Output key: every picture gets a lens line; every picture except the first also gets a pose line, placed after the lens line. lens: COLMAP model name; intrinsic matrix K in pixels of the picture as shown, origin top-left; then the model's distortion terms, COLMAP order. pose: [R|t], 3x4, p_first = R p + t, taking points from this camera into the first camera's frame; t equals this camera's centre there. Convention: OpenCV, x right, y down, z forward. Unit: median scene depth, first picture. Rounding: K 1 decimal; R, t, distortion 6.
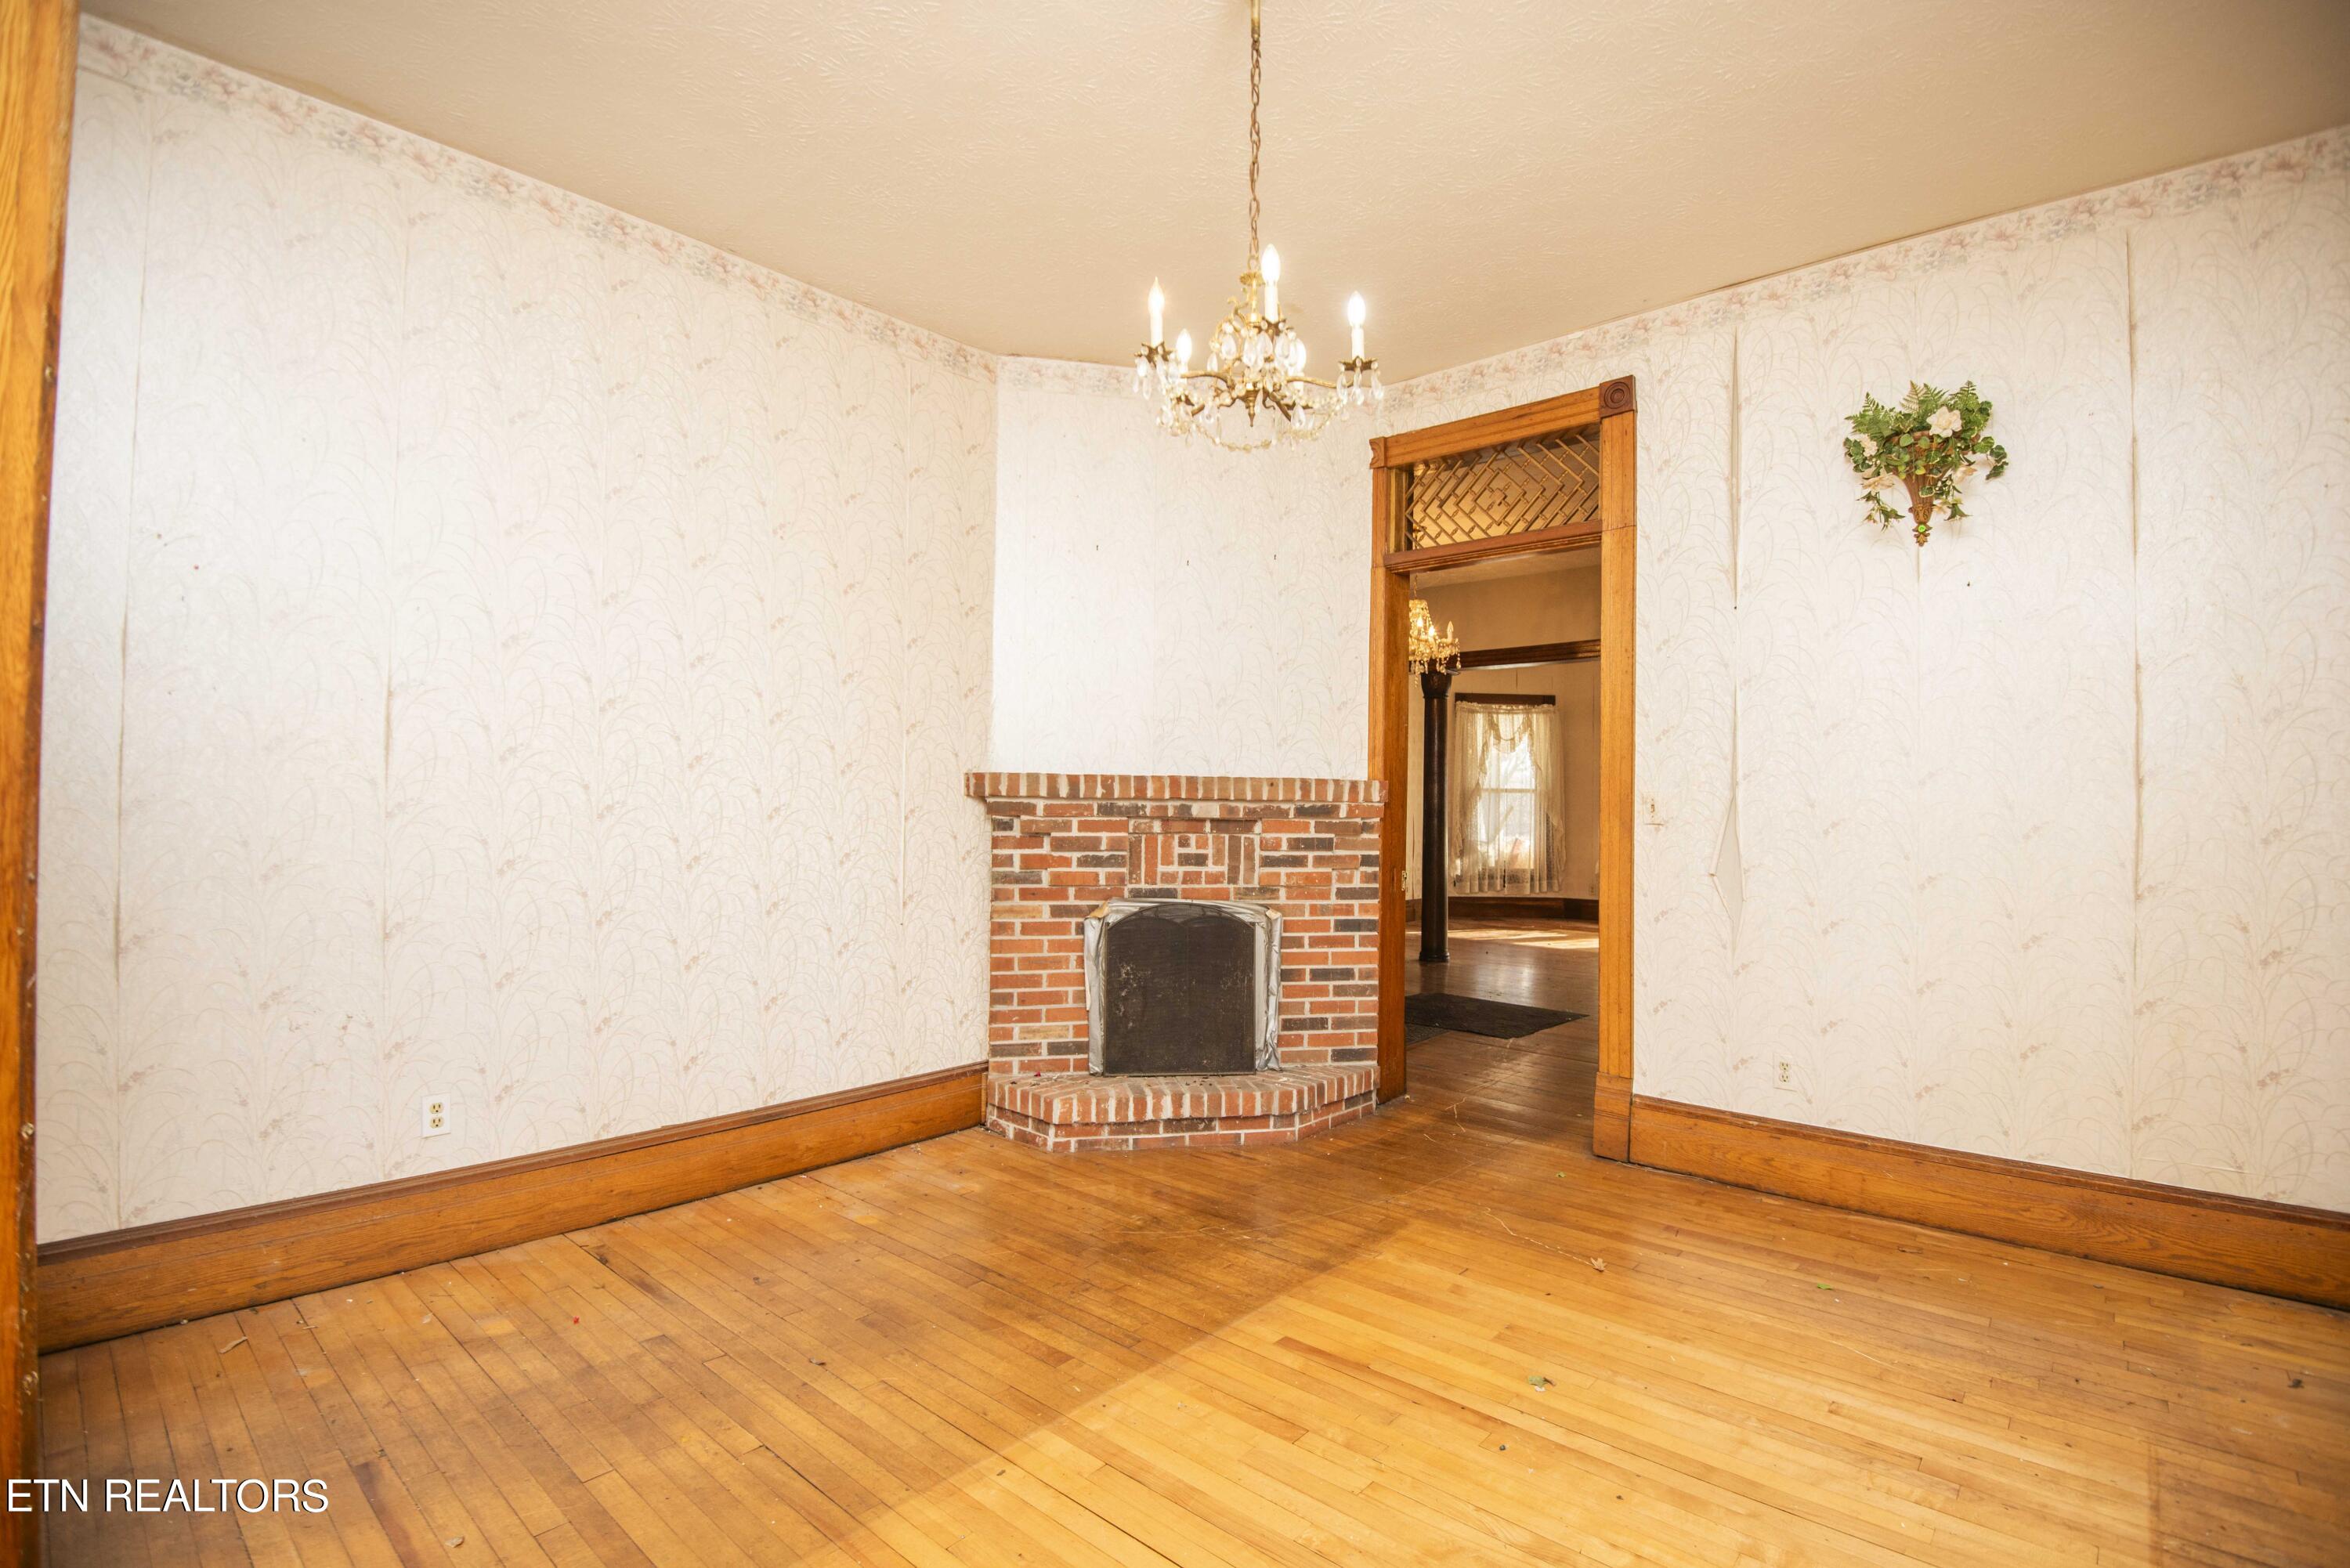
lens RADIAL K [[1076.7, 0, 1184.3], [0, 1076.7, 786.2], [0, 0, 1]] dist [-0.020934, -0.004416]
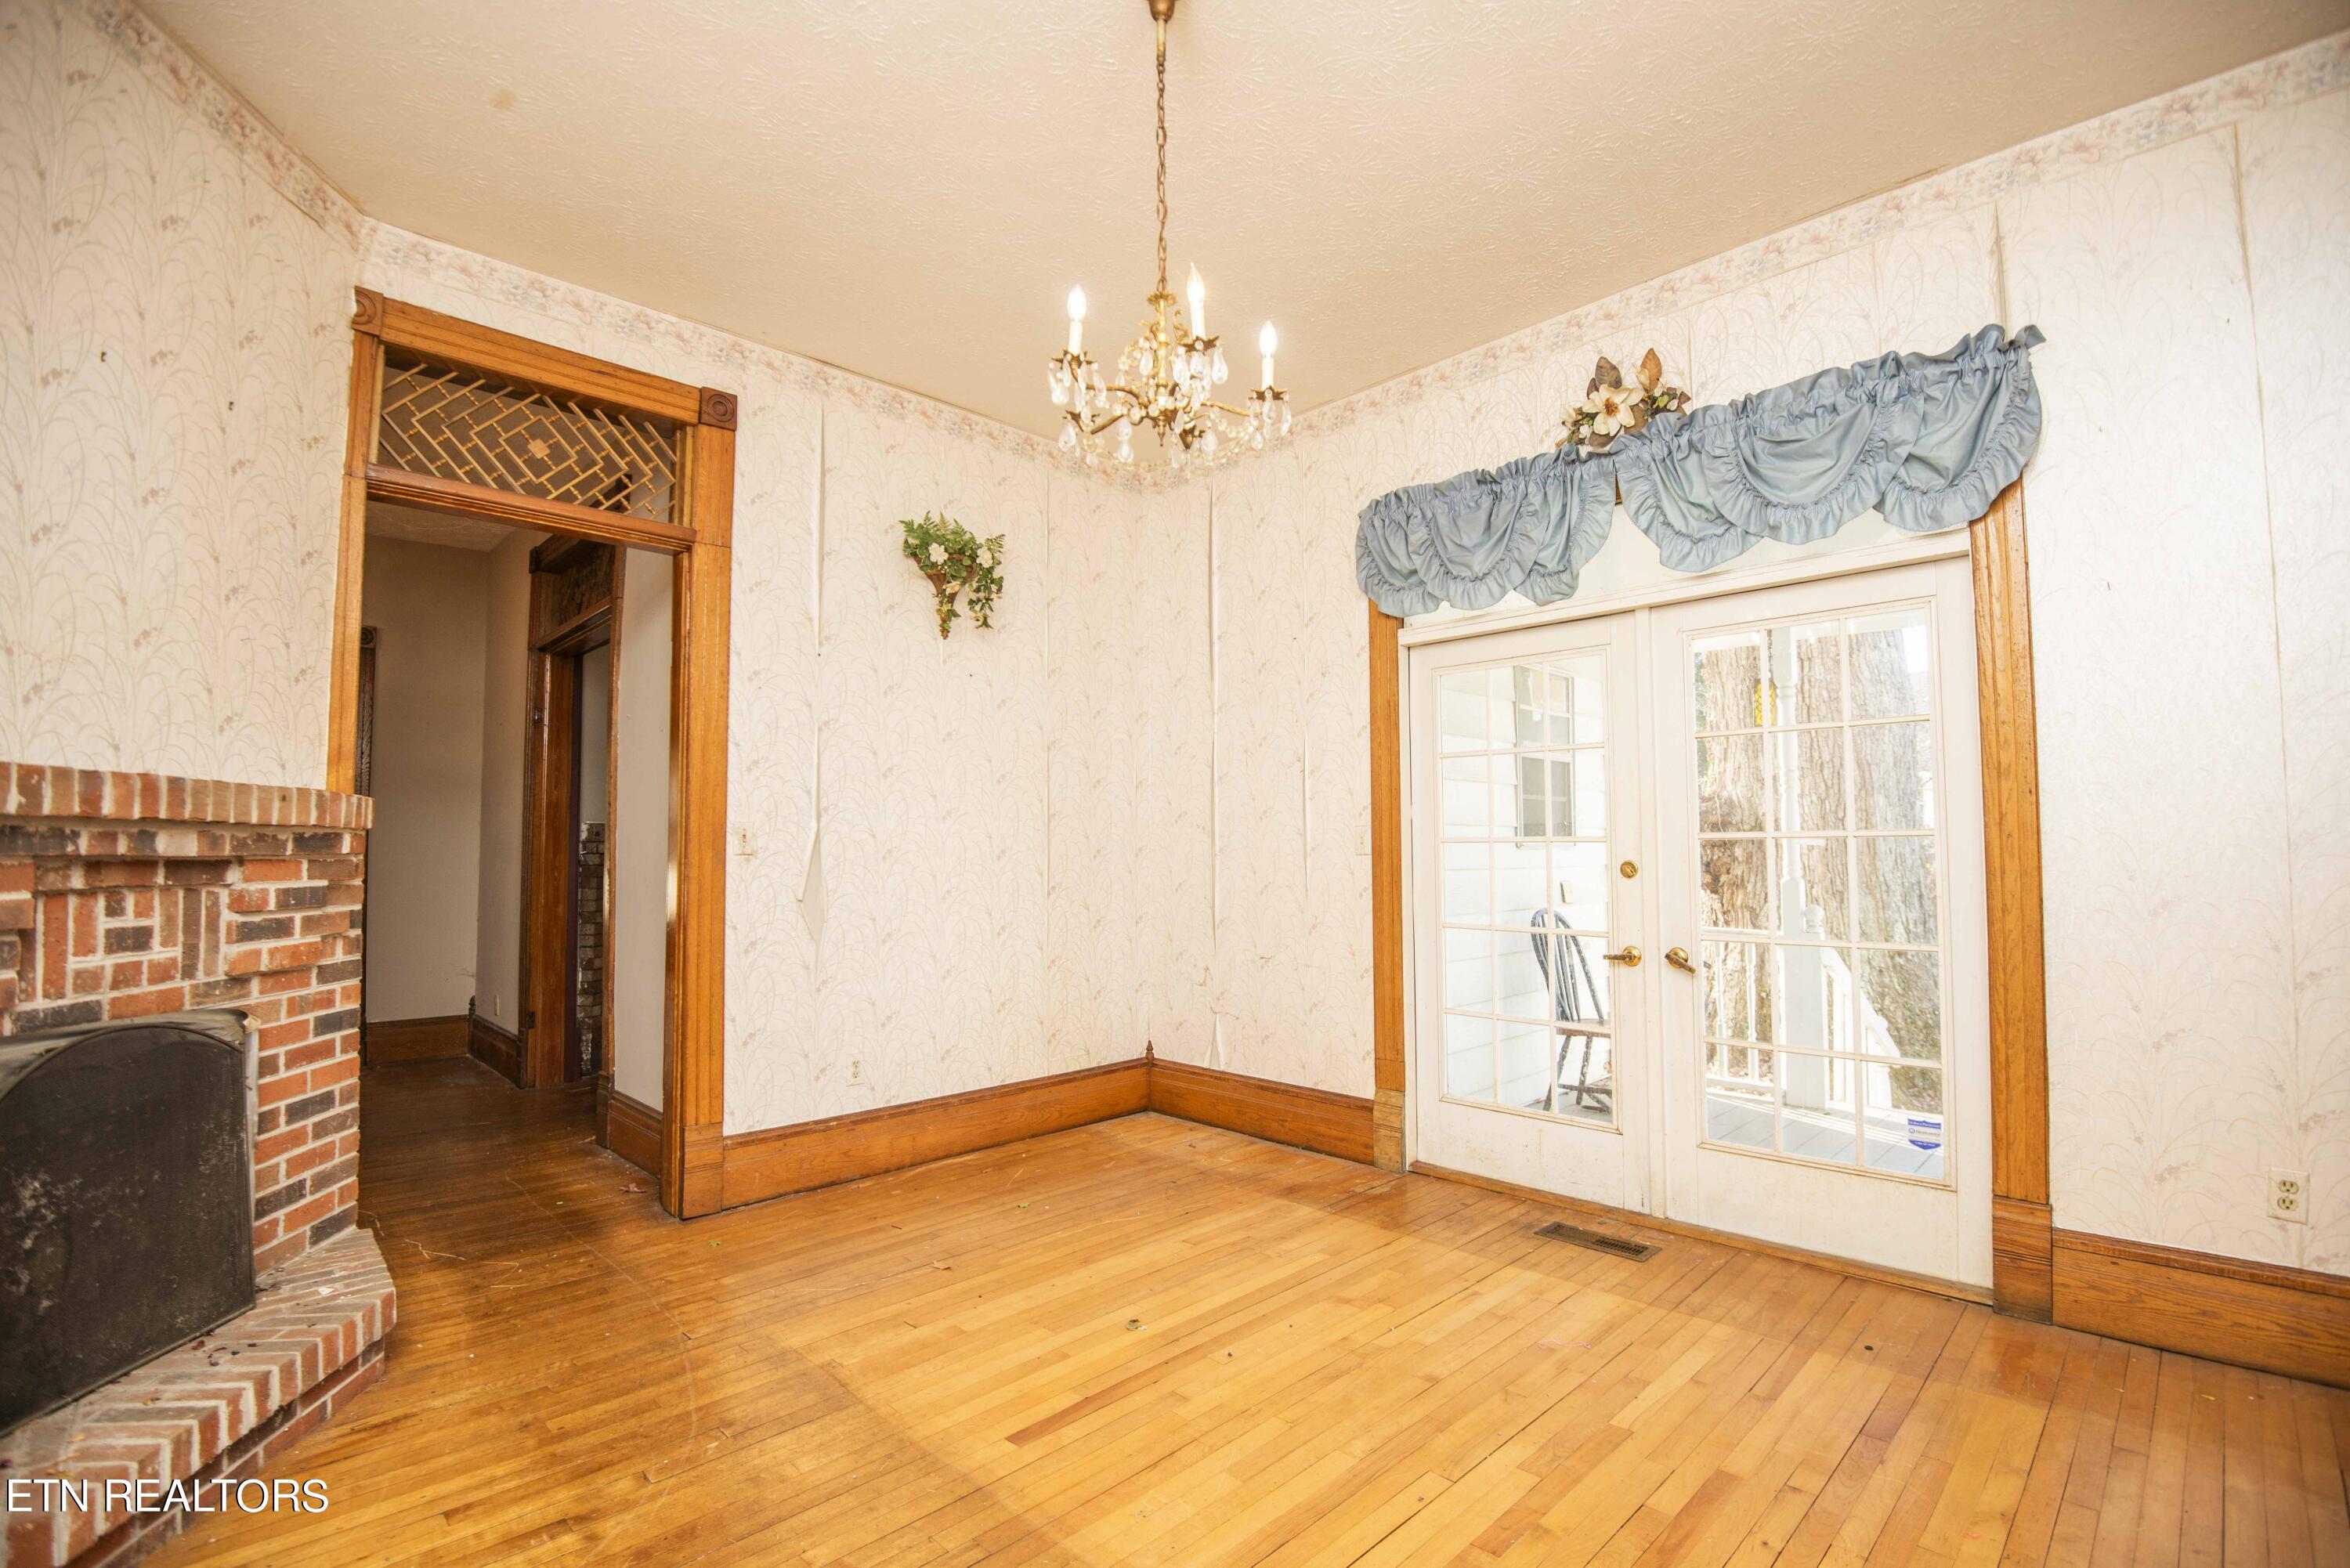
lens RADIAL K [[1076.7, 0, 1180.1], [0, 1076.7, 794.2], [0, 0, 1]] dist [-0.020934, -0.004416]
pose [[0.063165, 0.041322, 0.997147, -0.466398], [-0.013095, 0.999091, -0.040573, 0.012988], [-0.997917, -0.010495, 0.063649, 0.478123]]
